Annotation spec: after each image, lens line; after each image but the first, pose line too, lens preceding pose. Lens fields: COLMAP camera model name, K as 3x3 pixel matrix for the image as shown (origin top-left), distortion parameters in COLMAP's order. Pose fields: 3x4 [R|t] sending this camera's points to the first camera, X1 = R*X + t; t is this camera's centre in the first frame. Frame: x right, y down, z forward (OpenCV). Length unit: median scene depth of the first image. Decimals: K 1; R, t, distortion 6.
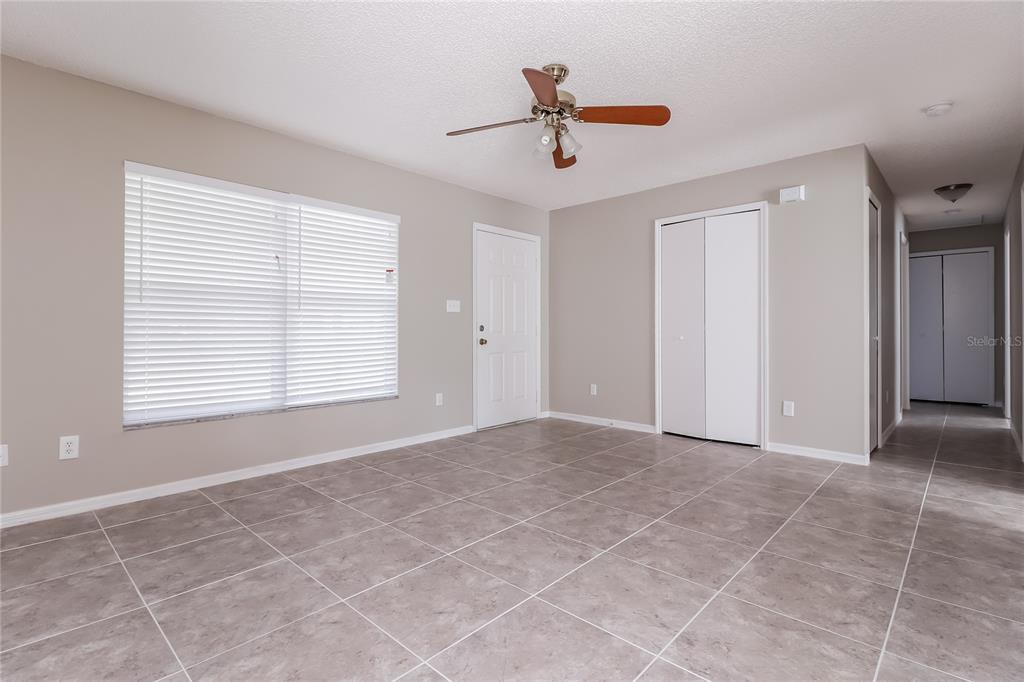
lens RADIAL K [[473.3, 0, 506.1], [0, 473.3, 320.4], [0, 0, 1]] dist [0.002973, -0.008862]
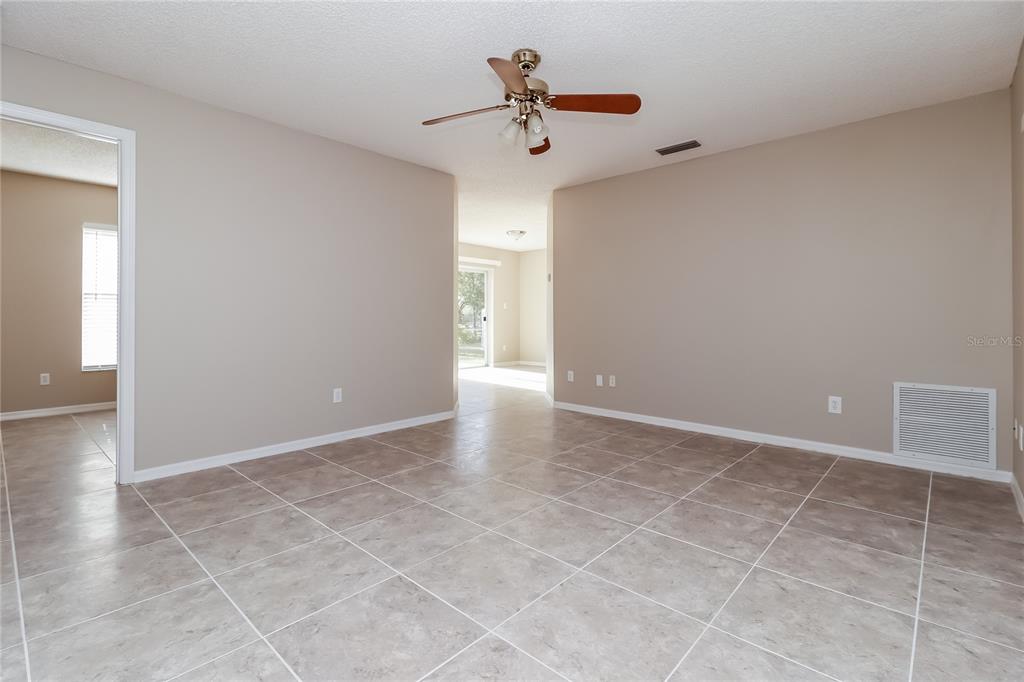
lens RADIAL K [[473.3, 0, 506.1], [0, 473.3, 320.4], [0, 0, 1]] dist [0.002973, -0.008862]
pose [[-0.999817, -0.000708, -0.019125, 0.158700], [-0.000432, 0.999896, -0.014408, 0.042824], [0.019133, -0.014397, -0.999713, 1.983007]]
